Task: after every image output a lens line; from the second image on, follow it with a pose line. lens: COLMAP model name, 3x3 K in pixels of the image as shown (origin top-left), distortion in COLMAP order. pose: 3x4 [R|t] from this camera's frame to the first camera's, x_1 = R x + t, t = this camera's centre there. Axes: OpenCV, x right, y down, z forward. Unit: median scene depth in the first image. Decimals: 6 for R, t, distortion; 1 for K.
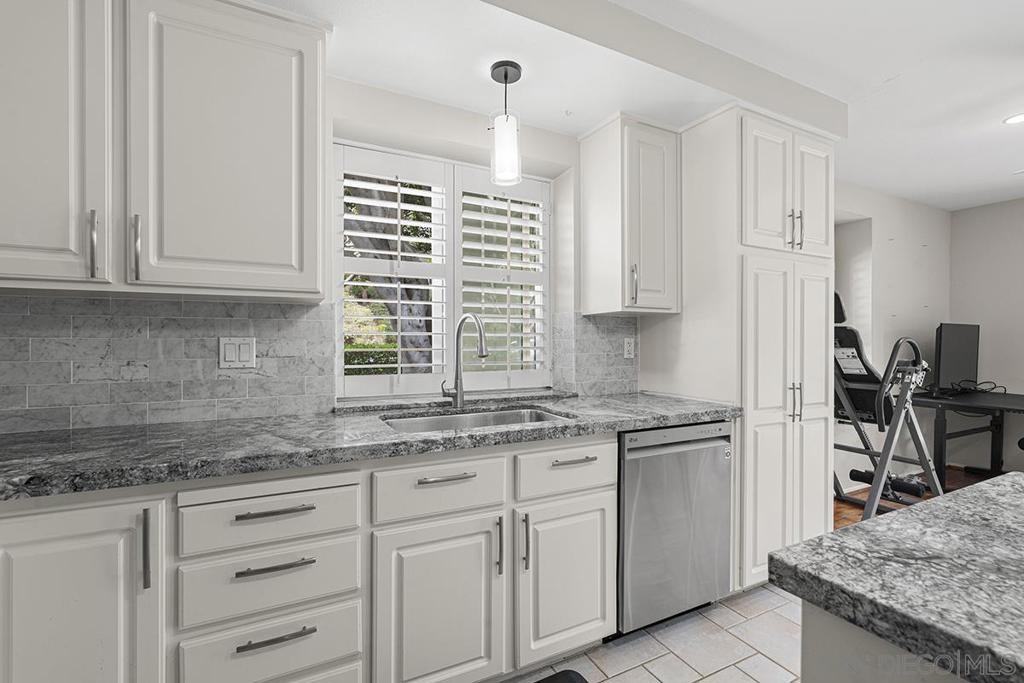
lens RADIAL K [[463.7, 0, 506.0], [0, 463.7, 342.5], [0, 0, 1]] dist [-0.005484, 0.002573]
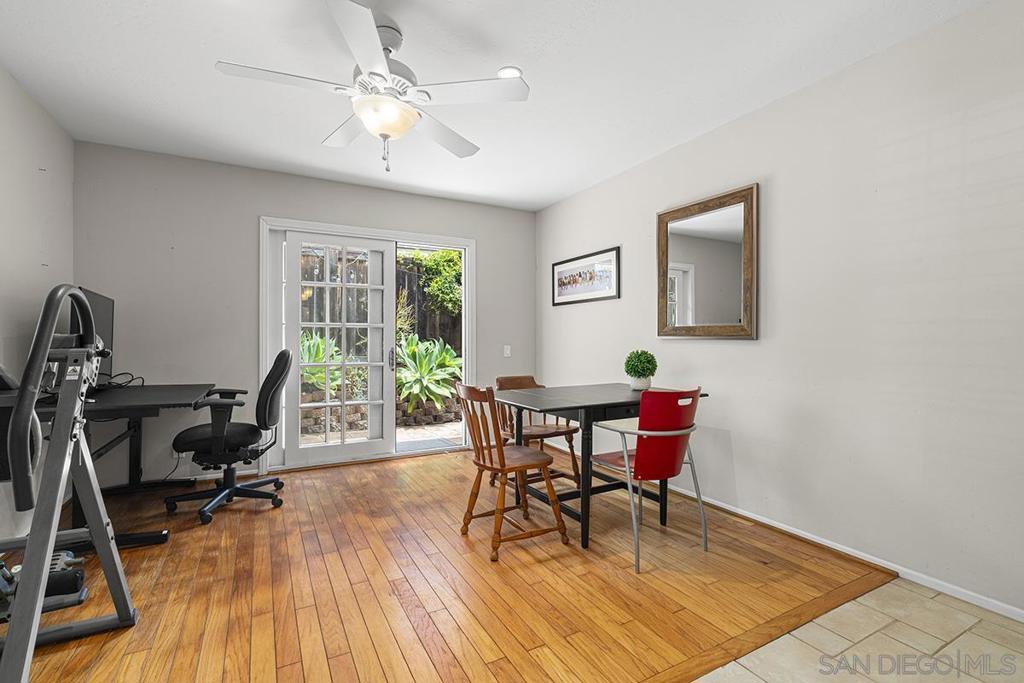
lens RADIAL K [[463.7, 0, 511.8], [0, 463.7, 338.4], [0, 0, 1]] dist [-0.005484, 0.002573]
pose [[-0.020881, -0.001051, 0.999781, 0.595257], [0.004712, 0.999988, 0.001149, 0.067917], [-0.999771, 0.004735, -0.020876, 0.863584]]
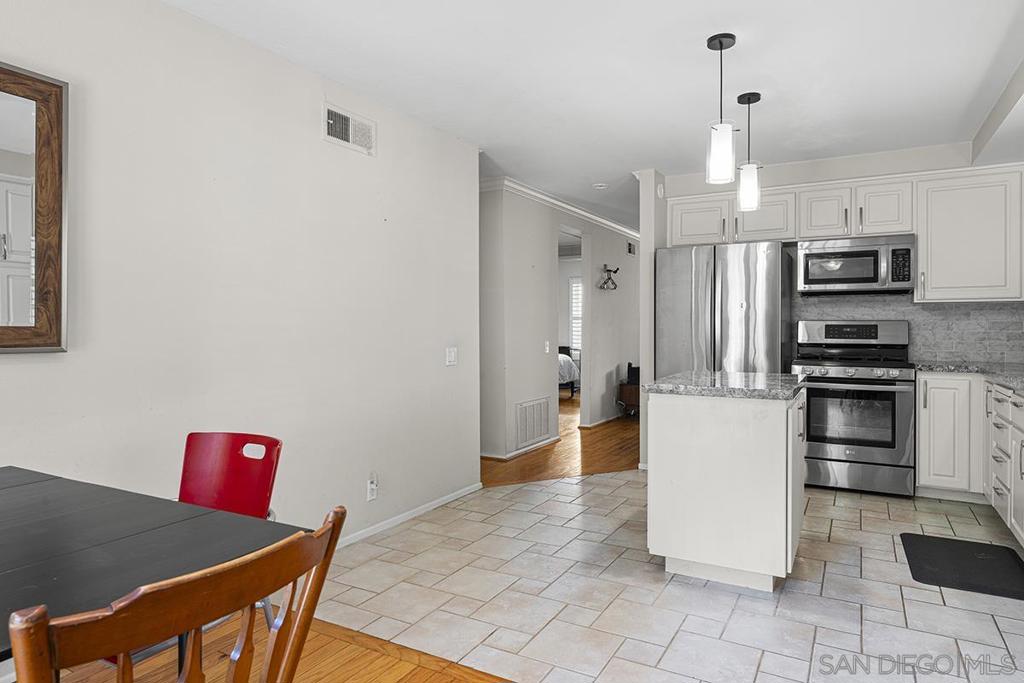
lens RADIAL K [[623.2, 0, 508.3], [0, 623.2, 329.2], [0, 0, 1]] dist [-0.001519, 0.002501]
pose [[-0.833497, 0.000285, -0.552524, 2.090900], [-0.004558, 0.999962, 0.007393, 0.017435], [0.552505, 0.008681, -0.833464, 1.500418]]
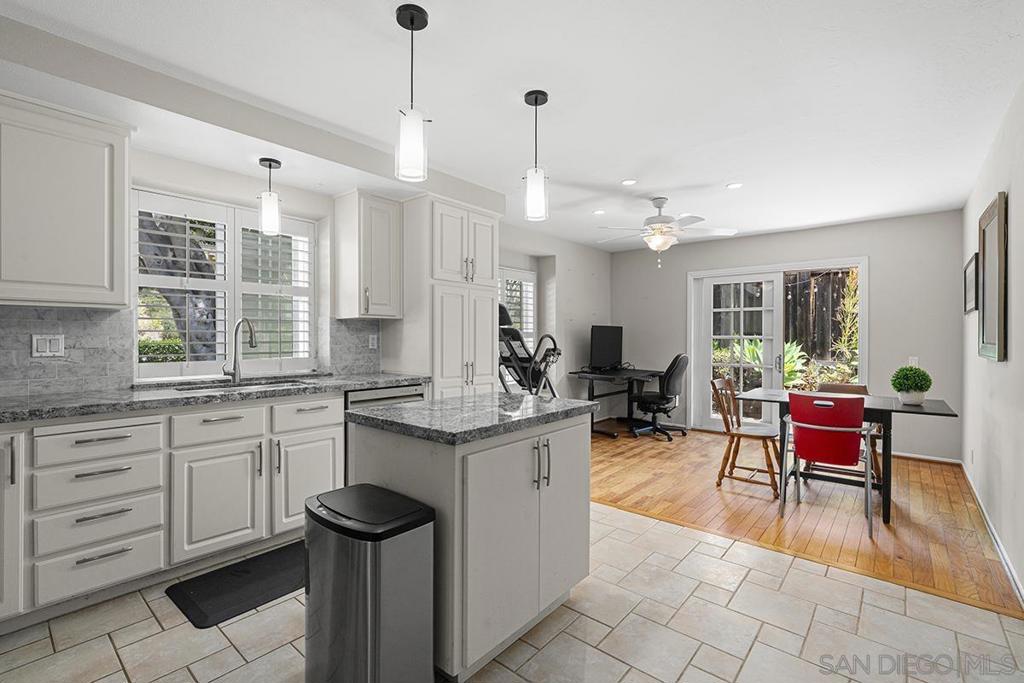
lens RADIAL K [[463.7, 0, 507.4], [0, 463.7, 337.6], [0, 0, 1]] dist [-0.005484, 0.002573]
pose [[0.925494, -0.000276, 0.378763, 0.155506], [0.000228, 1.000000, 0.000169, -0.001364], [-0.378763, -0.000070, 0.925494, -0.769469]]
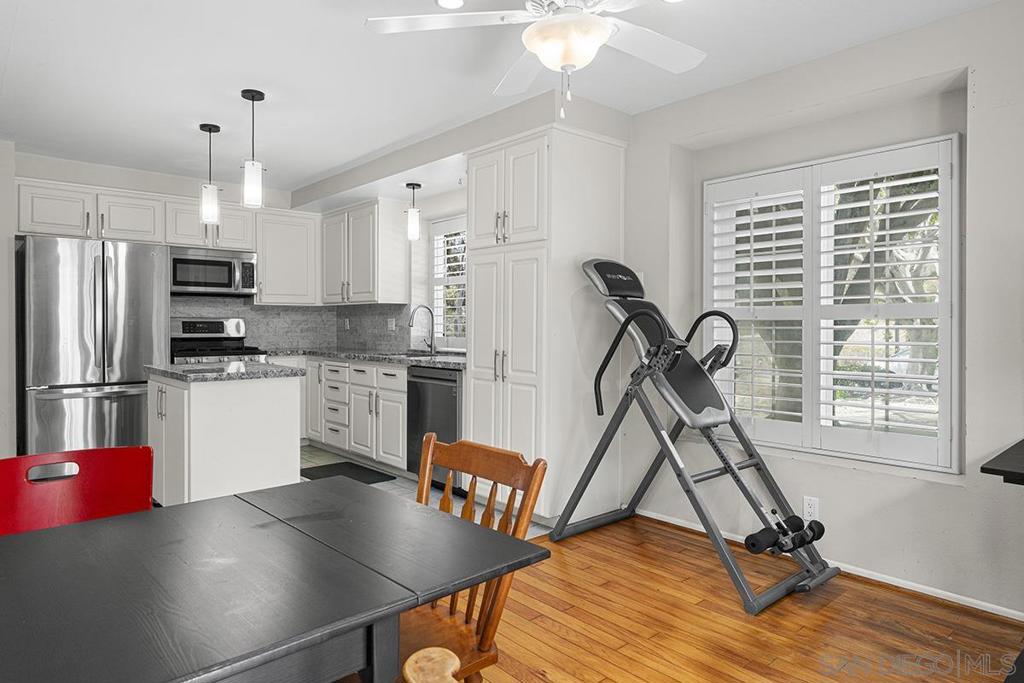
lens RADIAL K [[623.2, 0, 511.5], [0, 623.2, 327.8], [0, 0, 1]] dist [-0.001519, 0.002501]
pose [[0.252432, 0.005457, -0.967599, 2.895182], [-0.004759, 0.999979, 0.004398, 0.022690], [0.967603, 0.003494, 0.252453, 0.769674]]
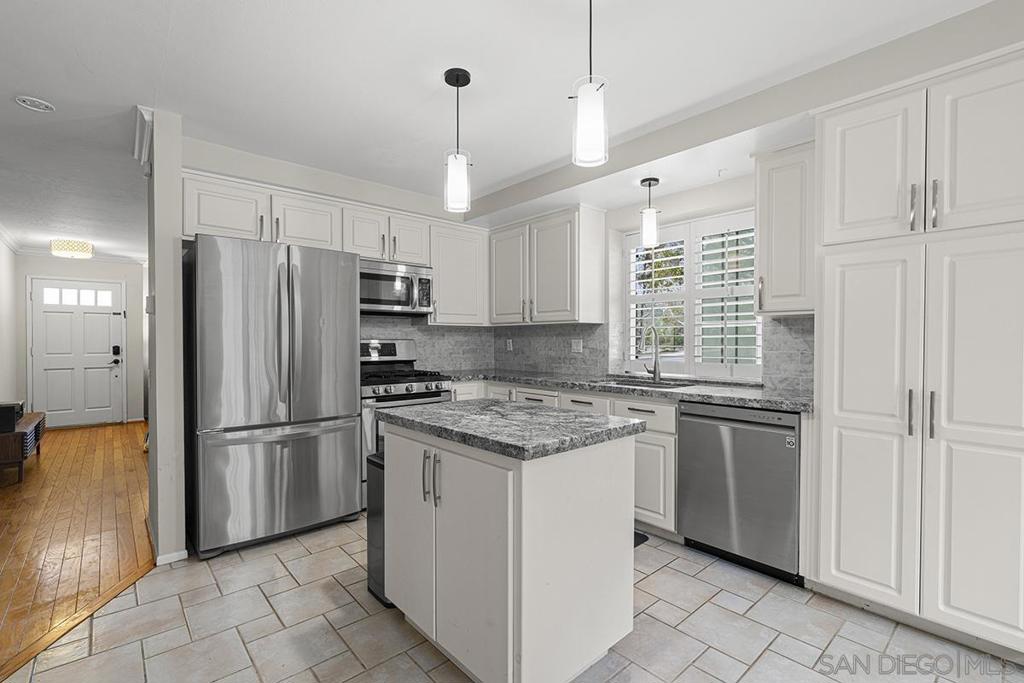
lens RADIAL K [[463.7, 0, 513.5], [0, 463.7, 343.4], [0, 0, 1]] dist [-0.005484, 0.002573]
pose [[0.251462, 0.003959, -0.967859, 1.603254], [-0.002387, 0.999991, 0.003470, 0.001220], [0.967864, 0.001438, 0.251469, 0.096884]]
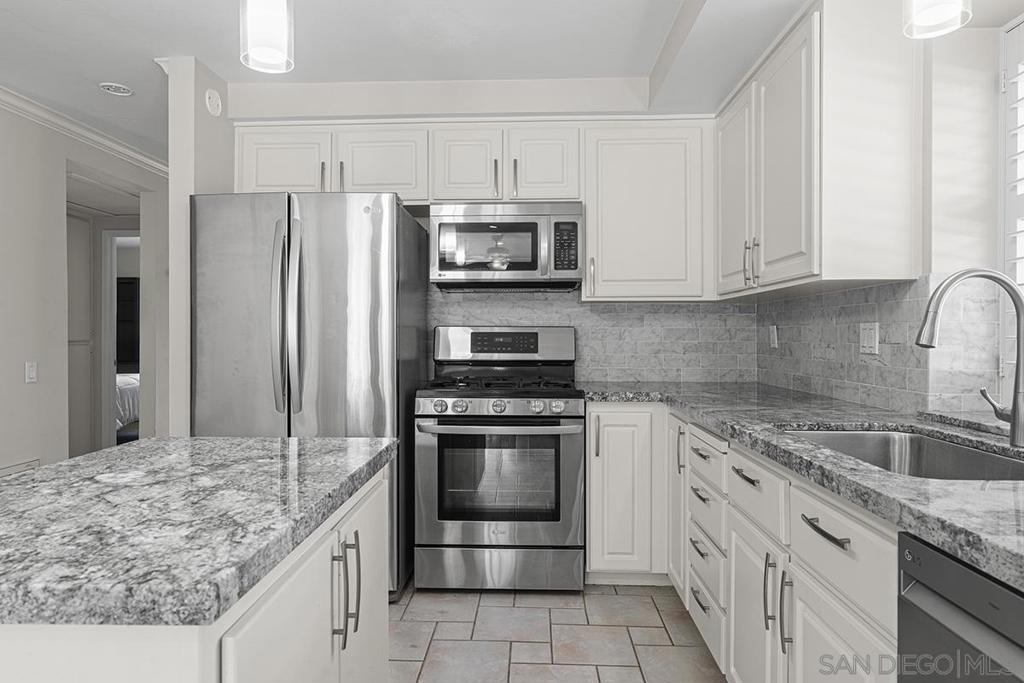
lens RADIAL K [[623.2, 0, 505.8], [0, 623.2, 335.6], [0, 0, 1]] dist [-0.001519, 0.002501]
pose [[-0.494188, -0.000802, -0.869355, 0.939187], [-0.003707, 0.999992, 0.001185, 0.018171], [0.869347, 0.003808, -0.494188, 0.976383]]
